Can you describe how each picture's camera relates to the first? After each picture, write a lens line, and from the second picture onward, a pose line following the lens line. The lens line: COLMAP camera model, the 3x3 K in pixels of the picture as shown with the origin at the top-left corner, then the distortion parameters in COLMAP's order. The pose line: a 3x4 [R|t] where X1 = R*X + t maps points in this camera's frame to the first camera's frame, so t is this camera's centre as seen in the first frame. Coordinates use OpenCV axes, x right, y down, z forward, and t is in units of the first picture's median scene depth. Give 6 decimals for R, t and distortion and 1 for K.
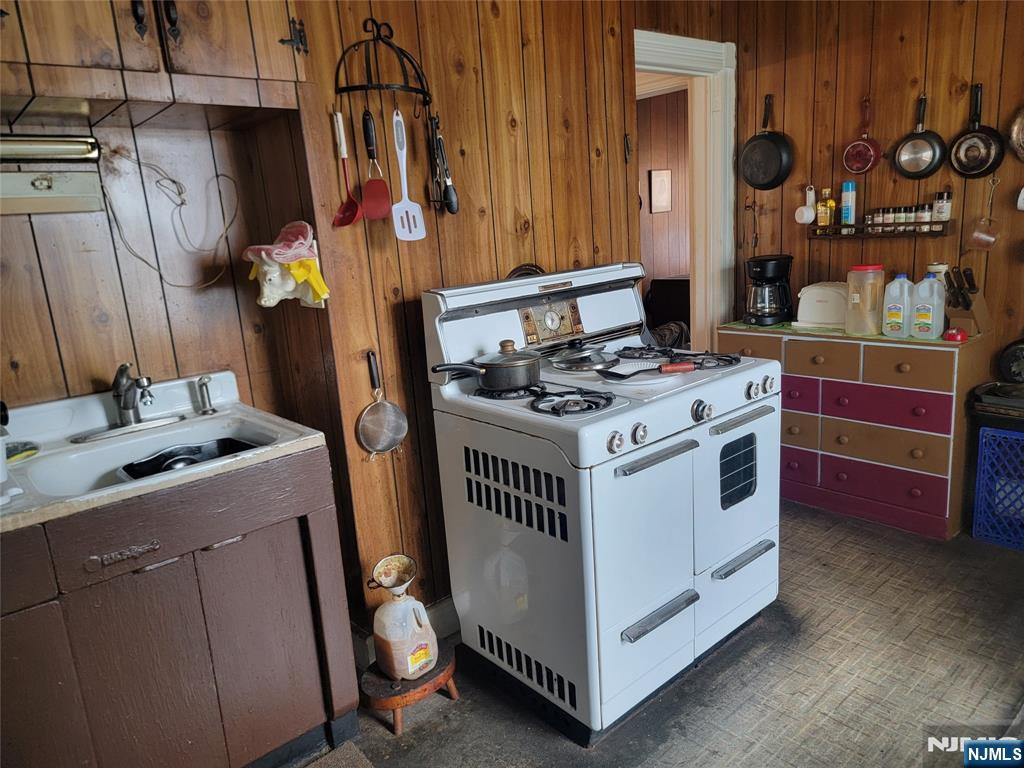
lens RADIAL K [[701.7, 0, 517.7], [0, 701.7, 384.4], [0, 0, 1]] dist [0.067543, -0.058809]
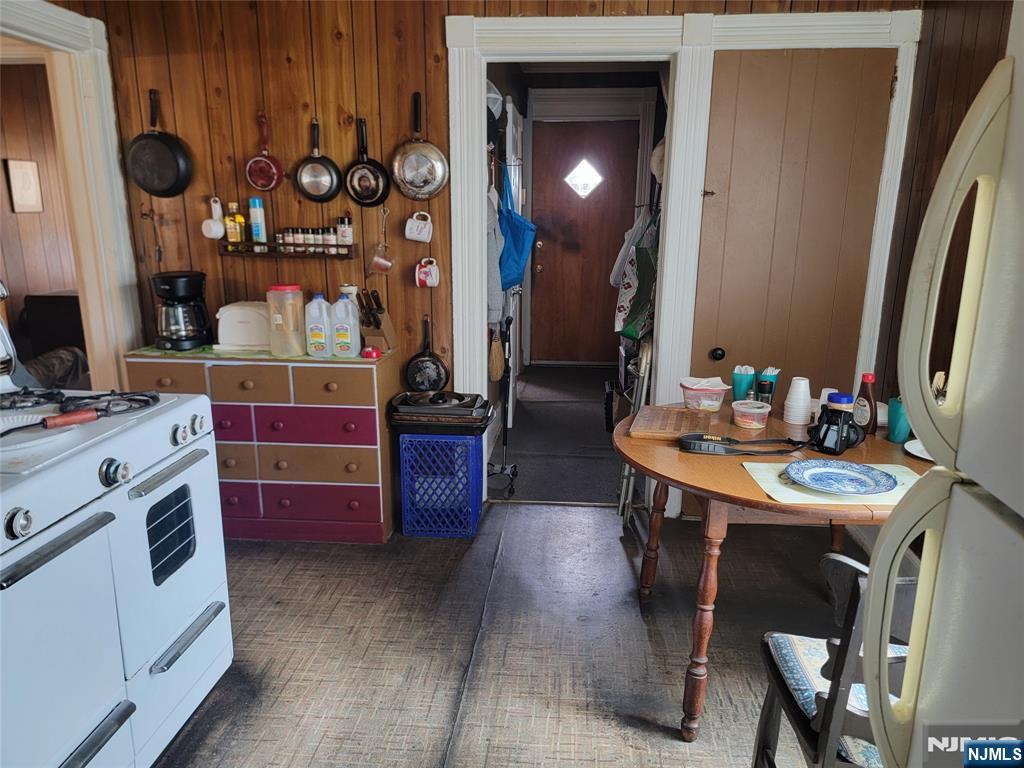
lens RADIAL K [[701.7, 0, 517.7], [0, 701.7, 384.4], [0, 0, 1]] dist [0.067543, -0.058809]
pose [[0.709991, -0.090731, 0.698341, 0.028650], [0.104695, 0.994245, 0.022735, -0.022099], [-0.696384, 0.056971, 0.715404, 0.095399]]
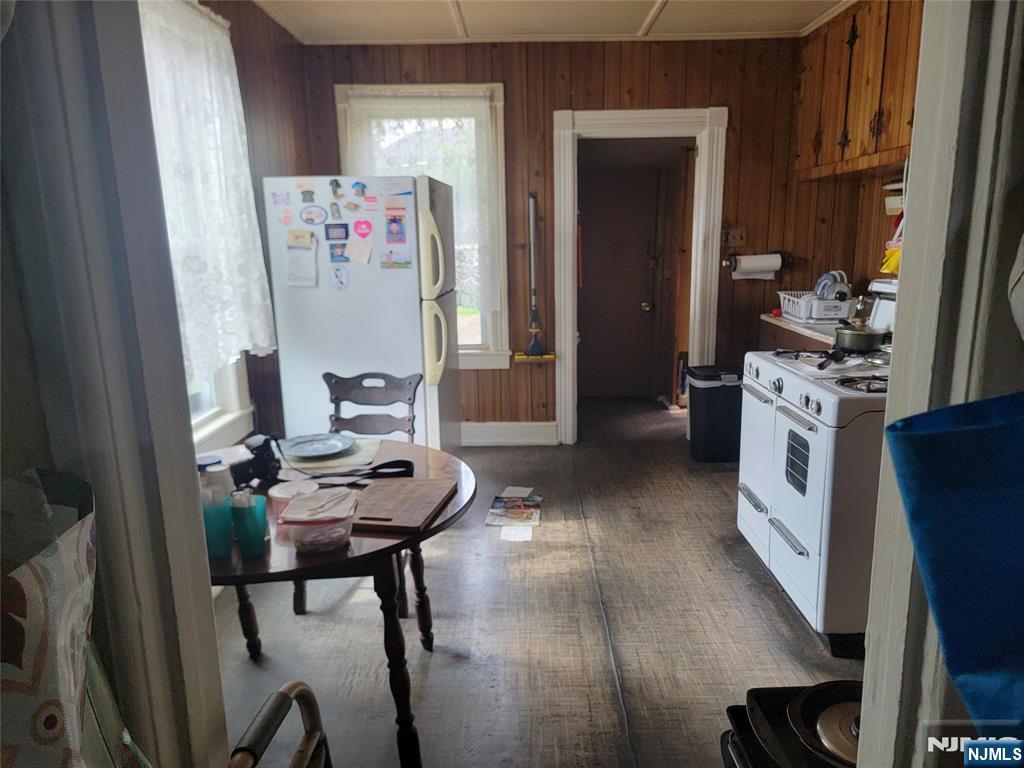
lens RADIAL K [[701.7, 0, 517.7], [0, 701.7, 384.4], [0, 0, 1]] dist [0.067543, -0.058809]
pose [[-0.650461, 0.232036, -0.723228, 1.447318], [-0.112582, 0.912221, 0.393926, -0.407329], [0.751149, 0.337656, -0.567241, 1.264439]]
